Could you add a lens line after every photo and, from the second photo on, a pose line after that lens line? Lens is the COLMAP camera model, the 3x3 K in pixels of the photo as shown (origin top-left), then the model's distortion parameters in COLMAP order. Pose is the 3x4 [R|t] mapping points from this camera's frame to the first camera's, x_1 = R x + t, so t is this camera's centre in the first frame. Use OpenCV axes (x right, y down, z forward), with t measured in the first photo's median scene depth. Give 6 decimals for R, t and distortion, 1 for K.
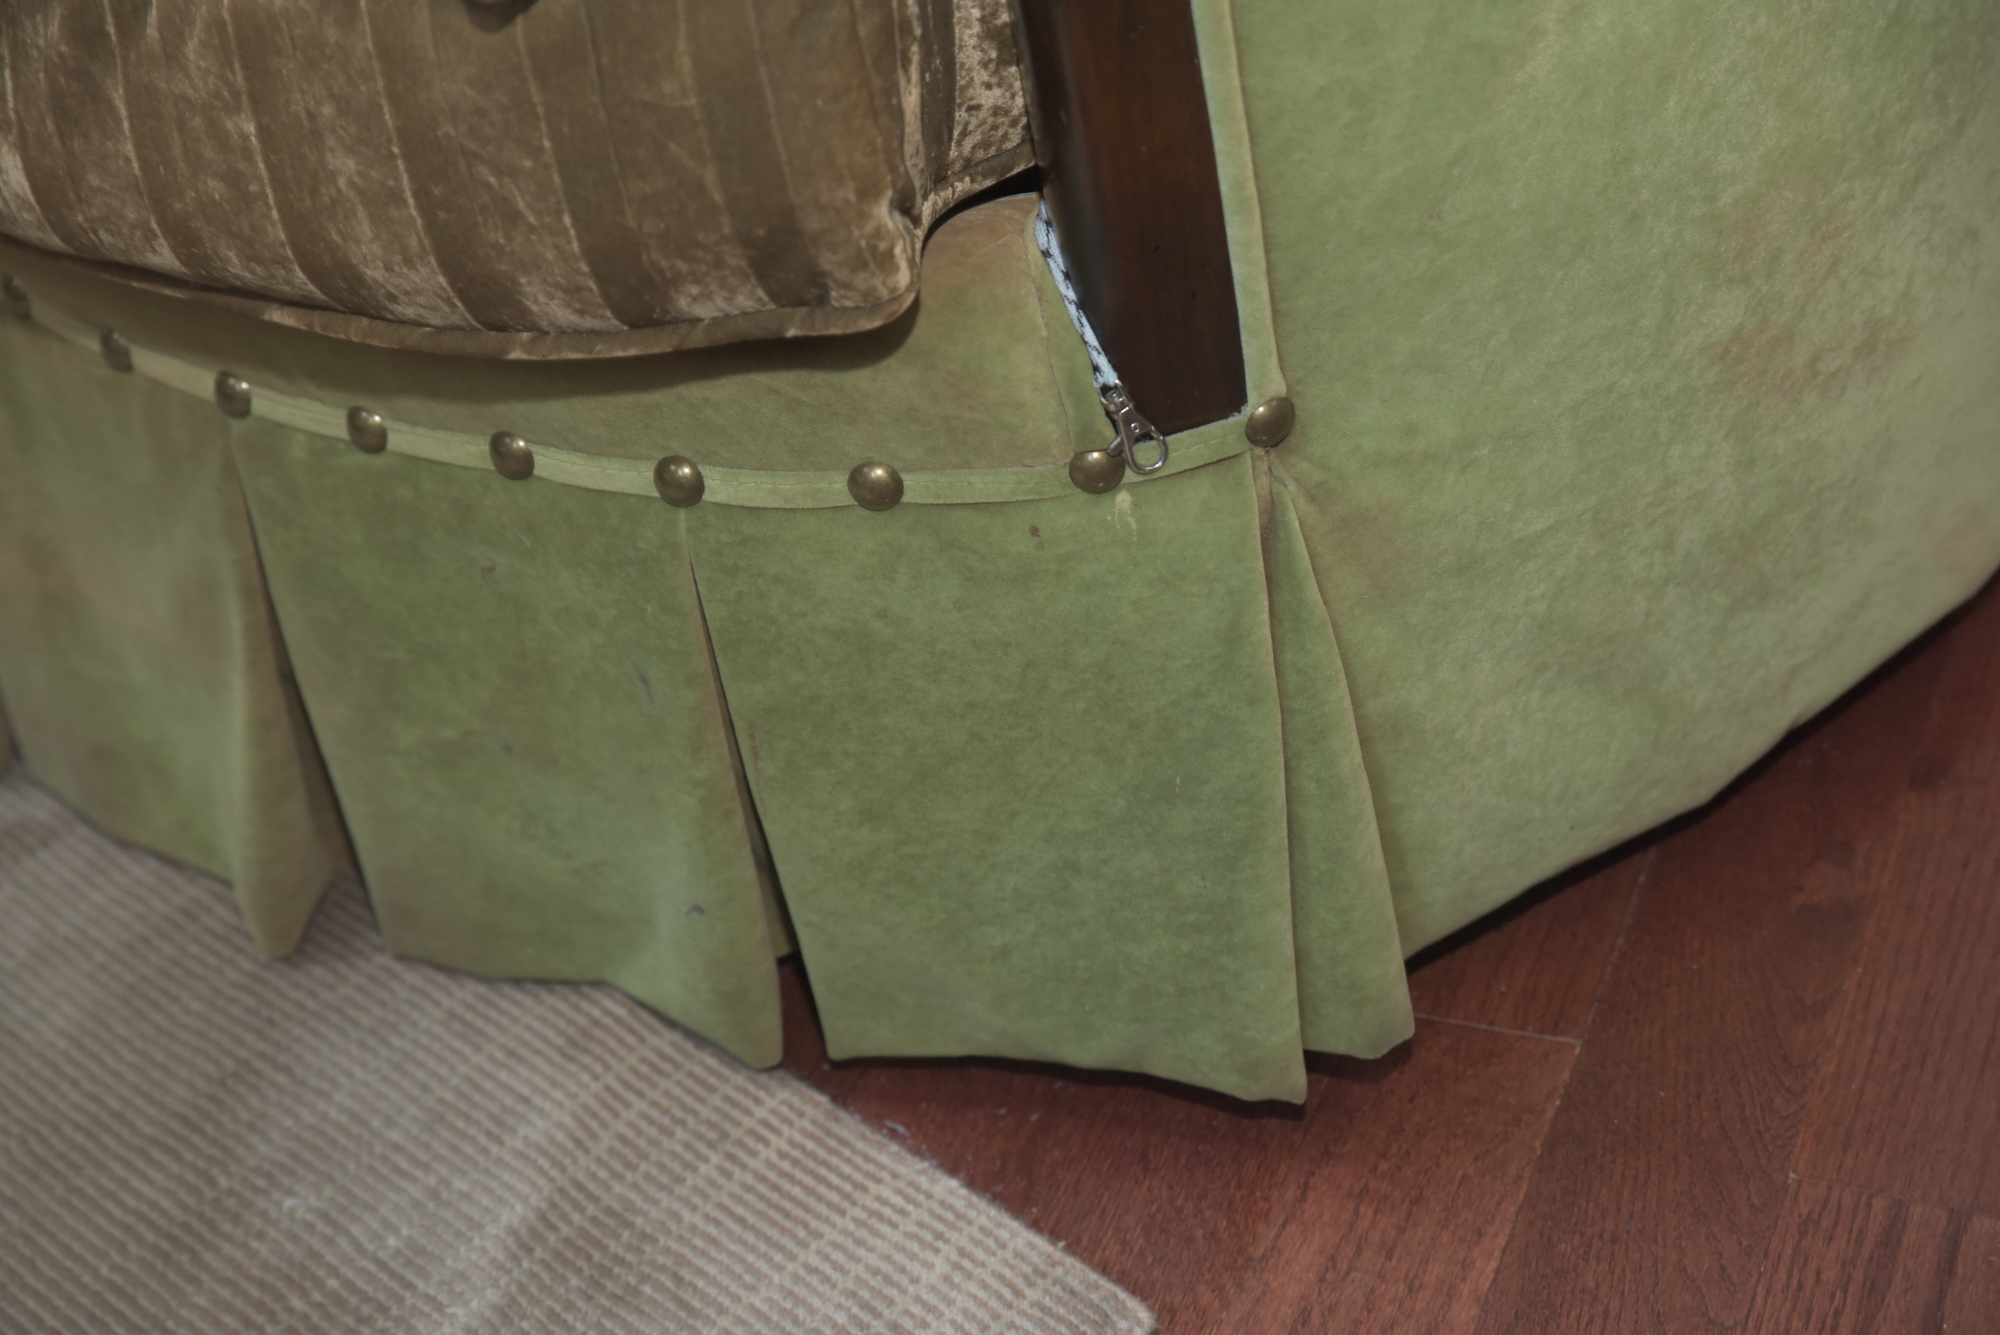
lens RADIAL K [[3413.2, 0, 992.0], [0, 3413.2, 671.0], [0, 0, 1]] dist [0.115517, 0.086965]
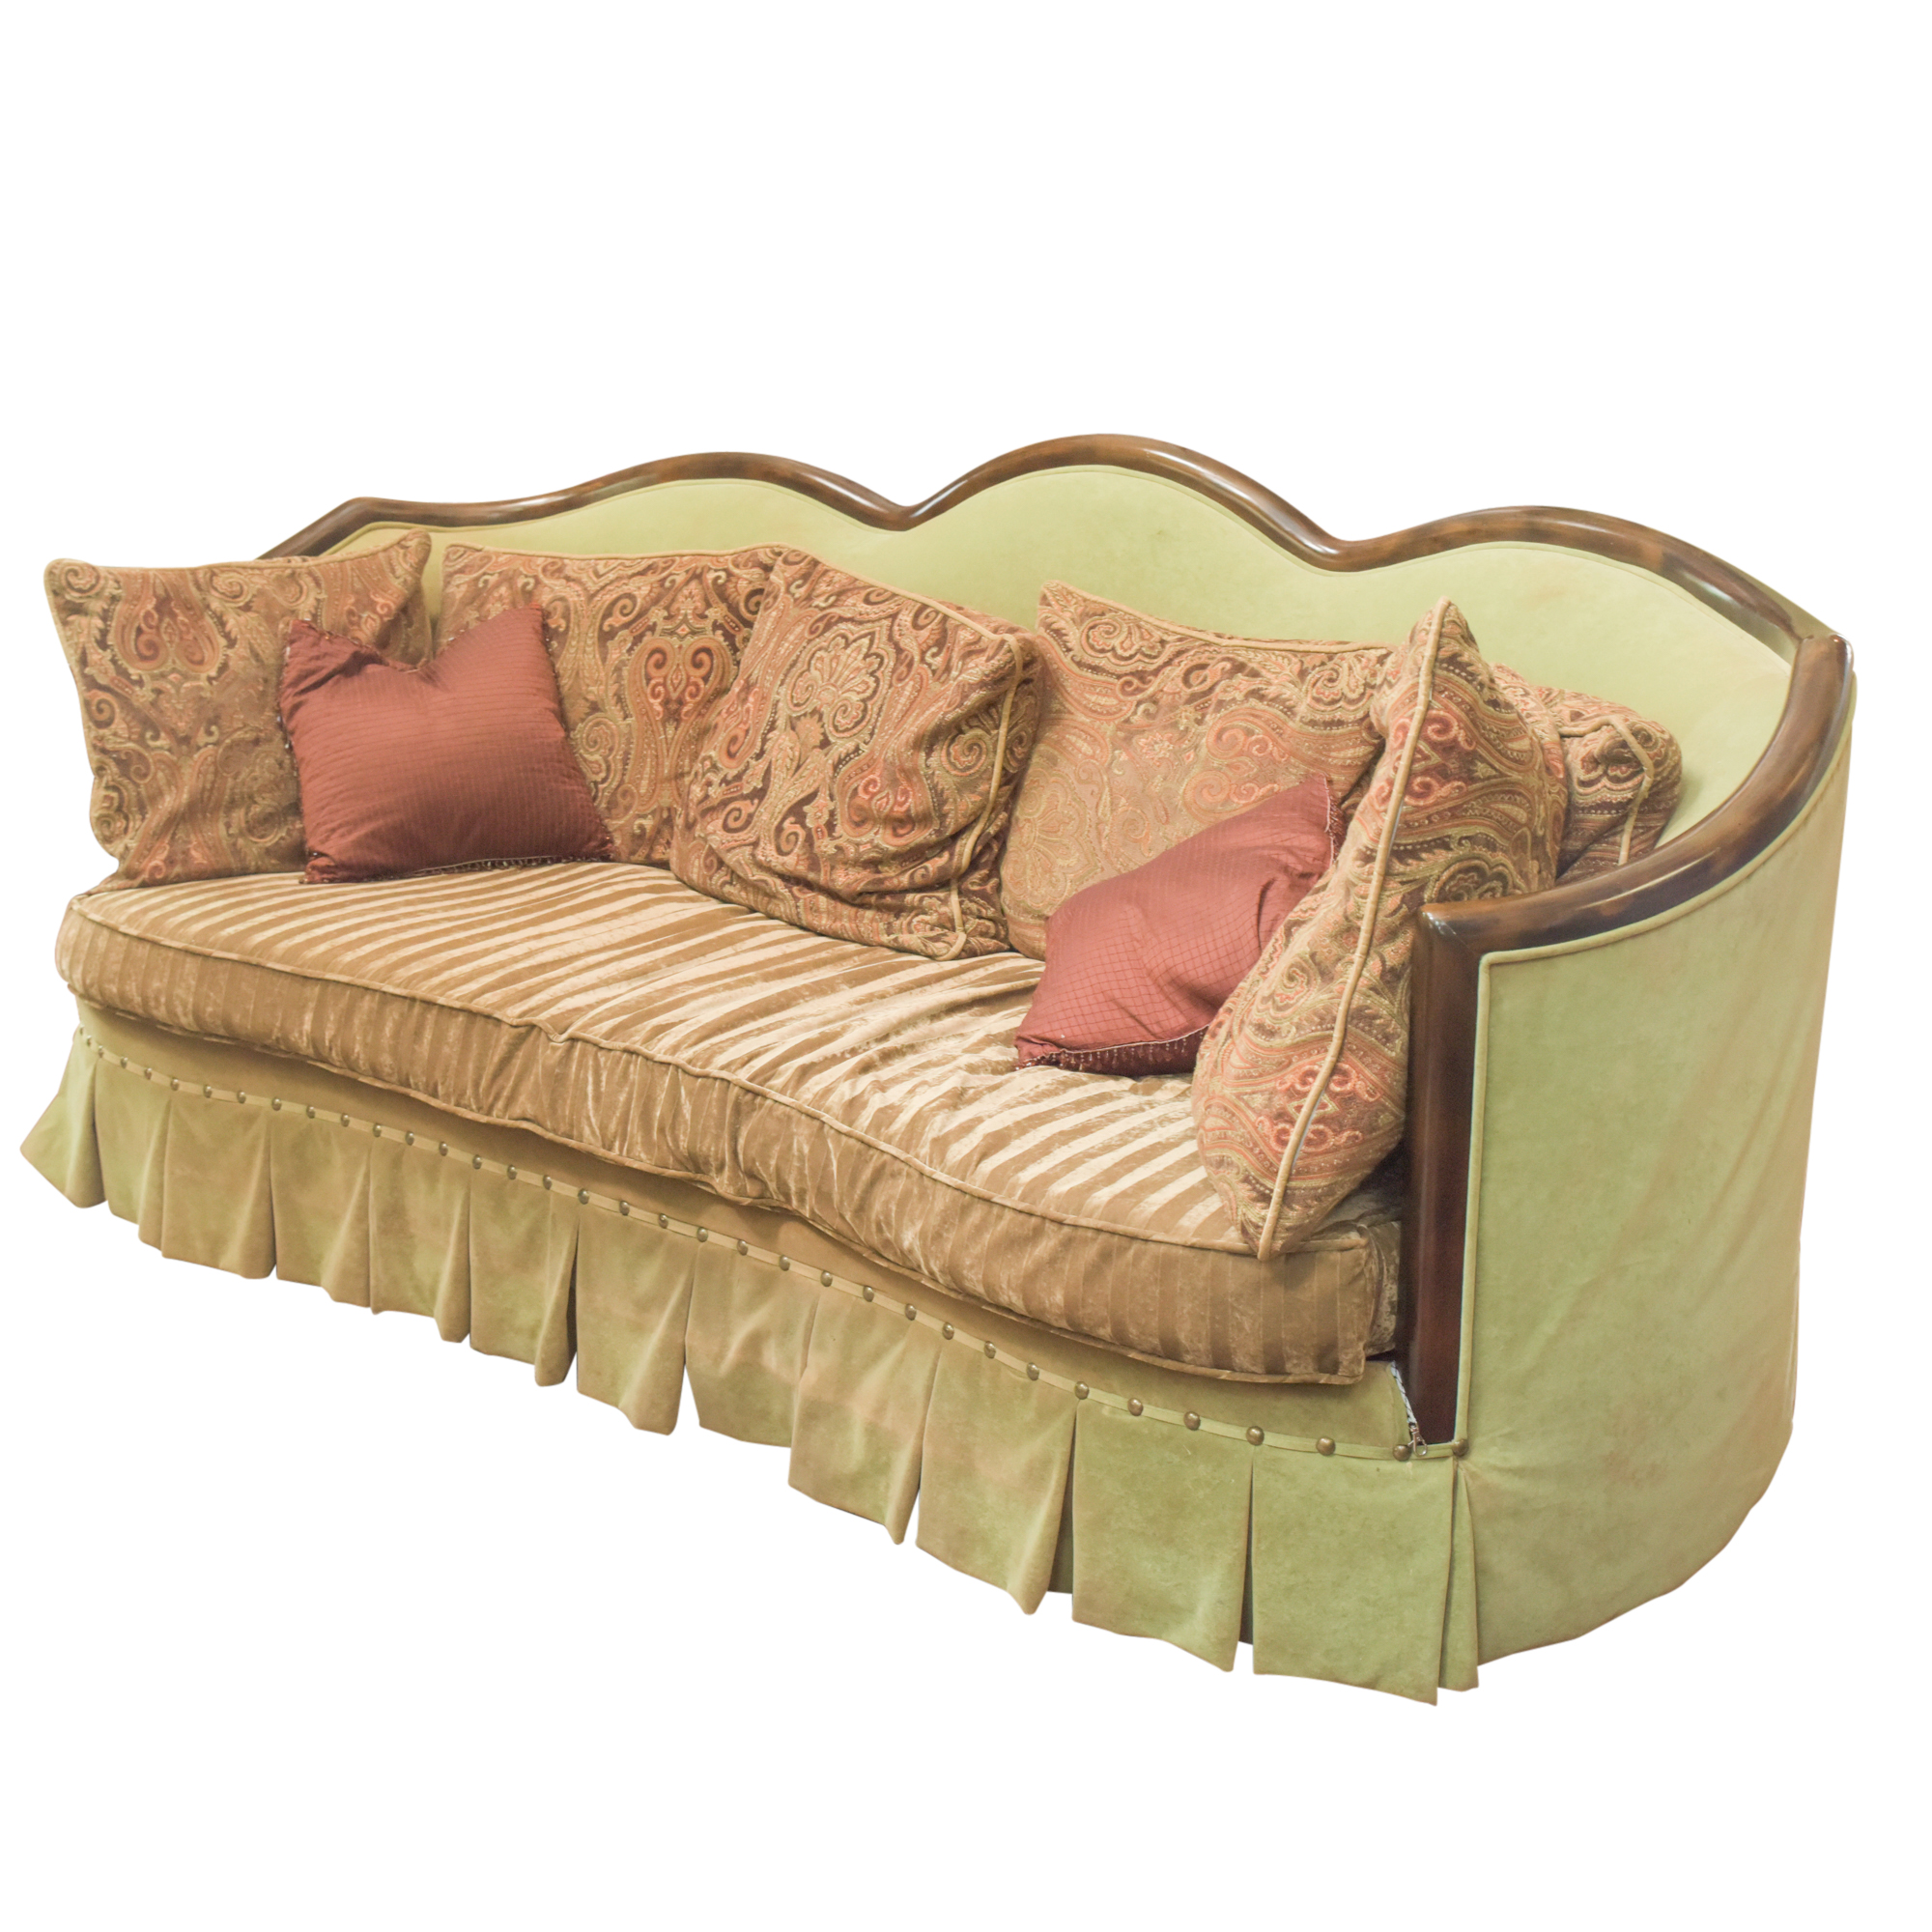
lens RADIAL K [[2534.1, 0, 890.0], [0, 2534.1, 872.3], [0, 0, 1]] dist [-0.033426, -0.041195]
pose [[0.983764, 0.174465, -0.042067, -0.426815], [-0.176327, 0.895998, -0.407549, 0.490138], [-0.033411, 0.408350, 0.912214, -1.271819]]
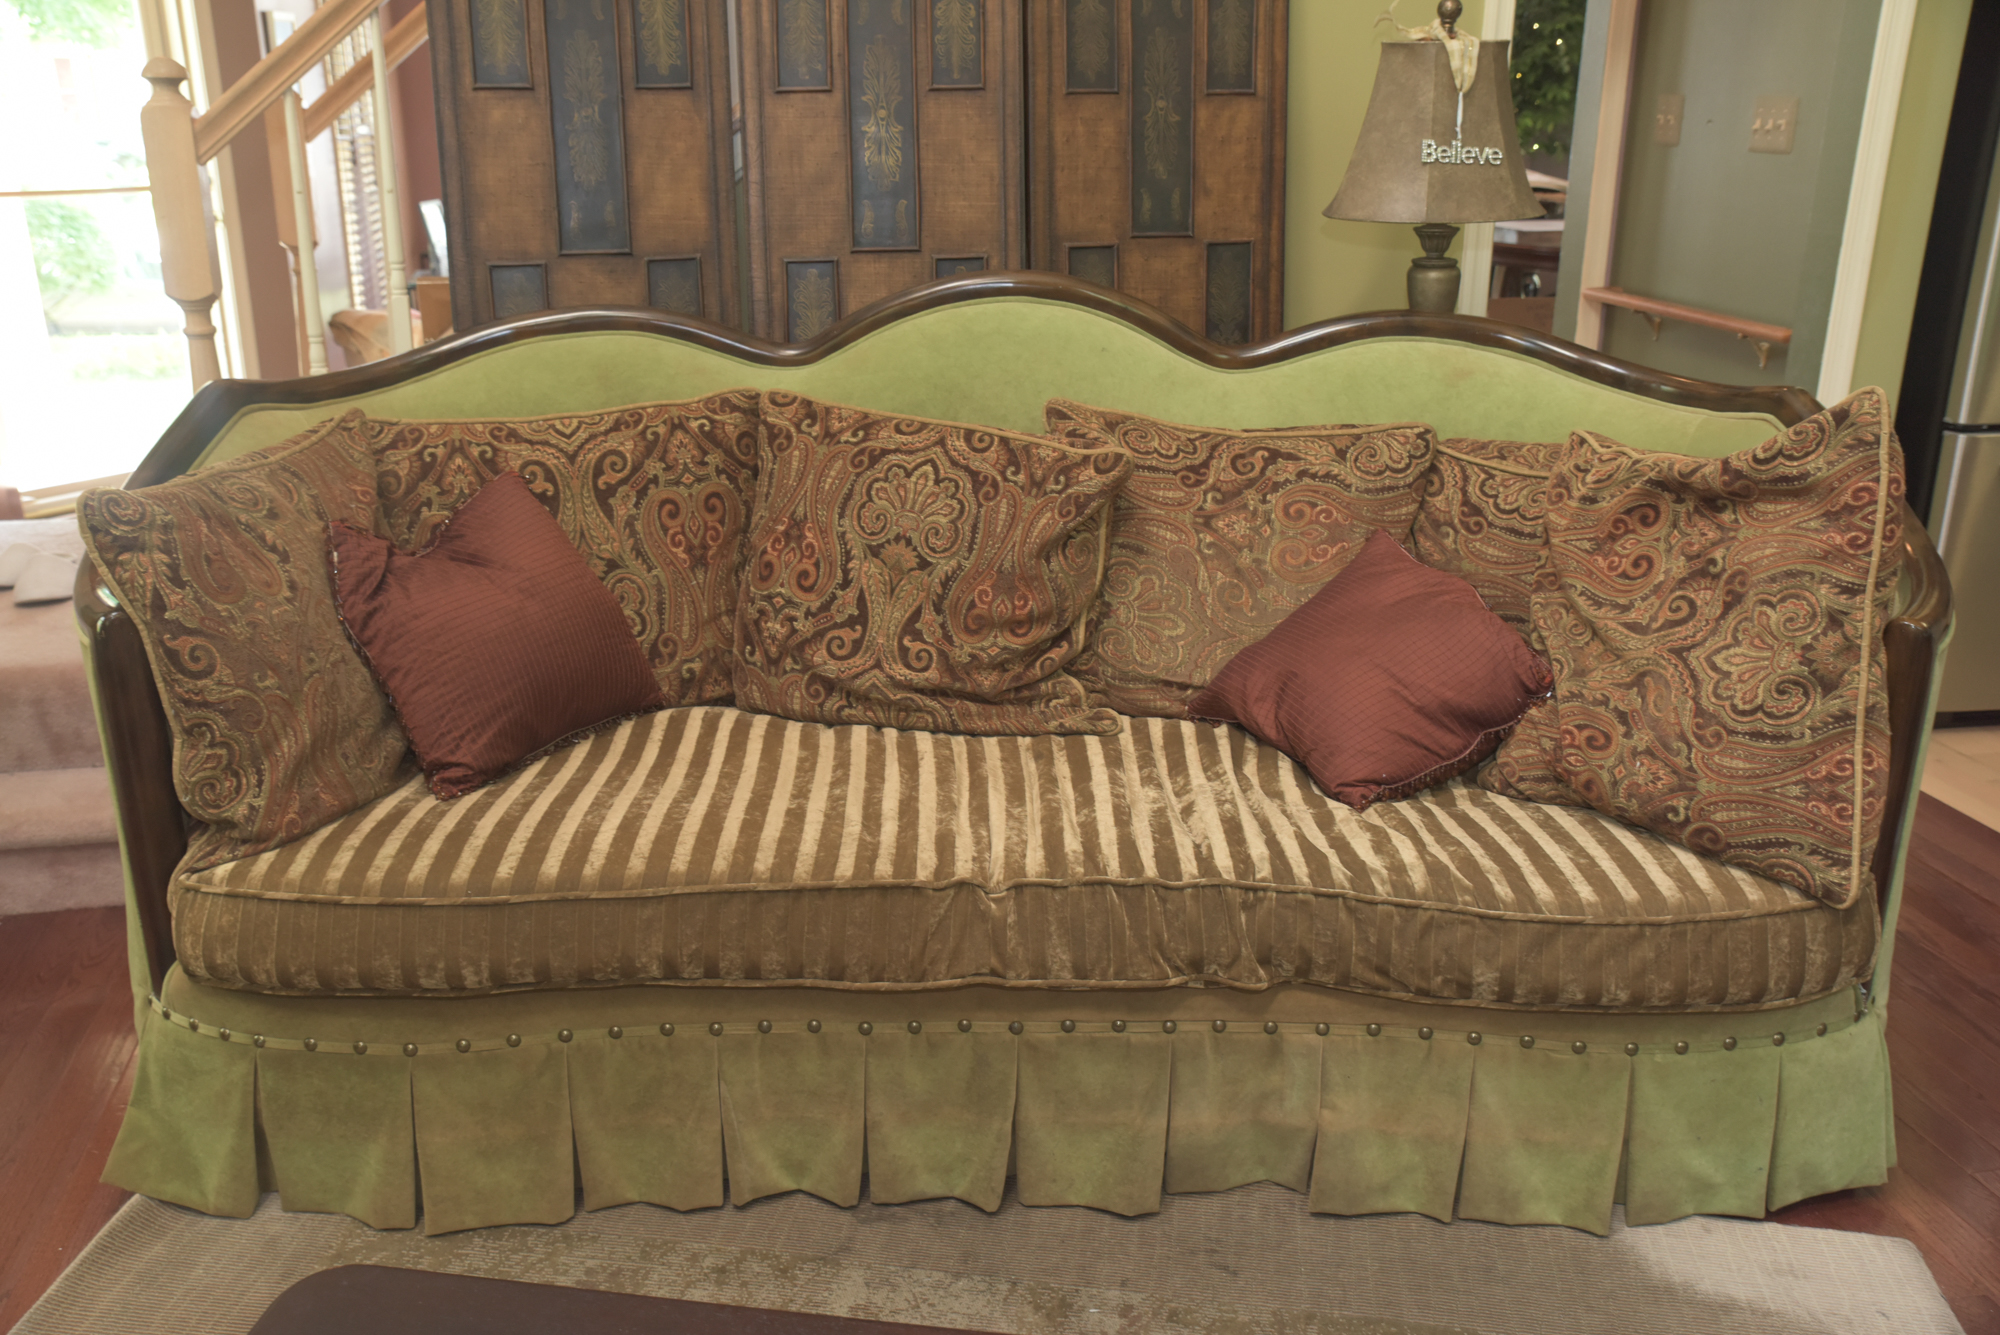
lens RADIAL K [[1745.8, 0, 994.8], [0, 1745.8, 667.3], [0, 0, 1]] dist [-0.074720, 0.120134]
pose [[0.807676, -0.016399, 0.589398, -2.116526], [0.250621, 0.914368, -0.317995, -0.045397], [-0.533711, 0.404552, 0.742623, -0.158312]]
